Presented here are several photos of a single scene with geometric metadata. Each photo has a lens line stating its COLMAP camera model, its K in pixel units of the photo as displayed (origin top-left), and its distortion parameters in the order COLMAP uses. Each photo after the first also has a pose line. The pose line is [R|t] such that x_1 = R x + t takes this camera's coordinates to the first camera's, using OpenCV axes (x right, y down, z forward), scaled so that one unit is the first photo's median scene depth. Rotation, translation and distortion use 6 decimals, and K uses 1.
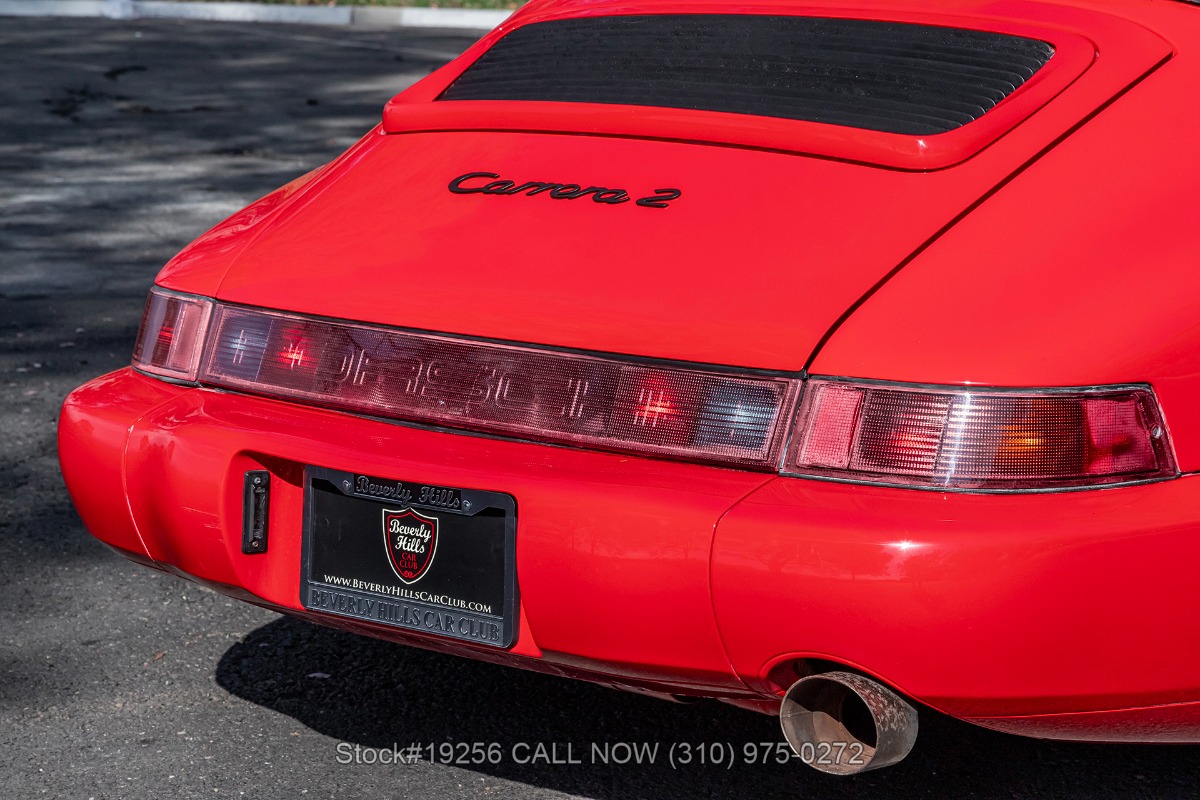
lens RADIAL K [[3364.8, 0, 598.2], [0, 3364.8, 400.0], [0, 0, 1]] dist [0.502806, 0.000000]
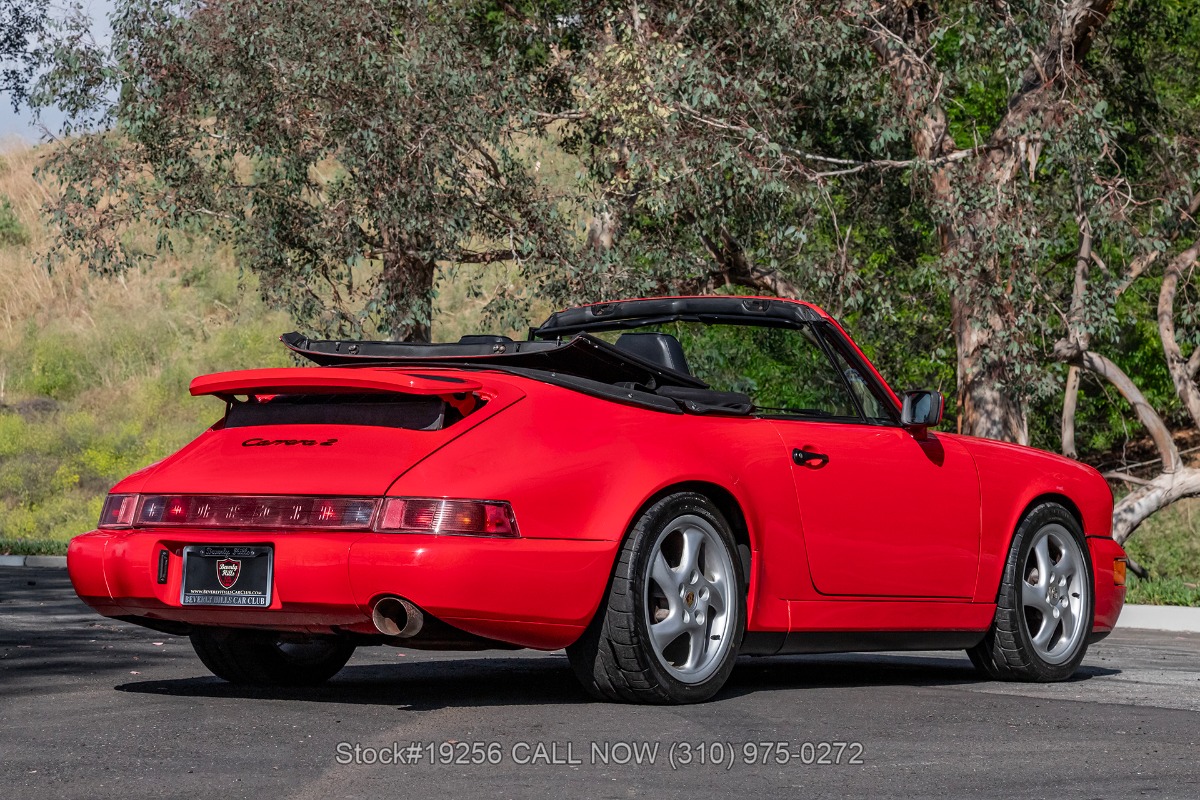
lens RADIAL K [[3364.8, 0, 598.9], [0, 3364.8, 399.3], [0, 0, 1]] dist [0.502806, 0.000000]
pose [[0.992924, 0.021668, 0.116760, -0.079912], [0.000814, 0.981948, -0.189147, 0.401083], [-0.118751, 0.187903, 0.974982, -1.565519]]
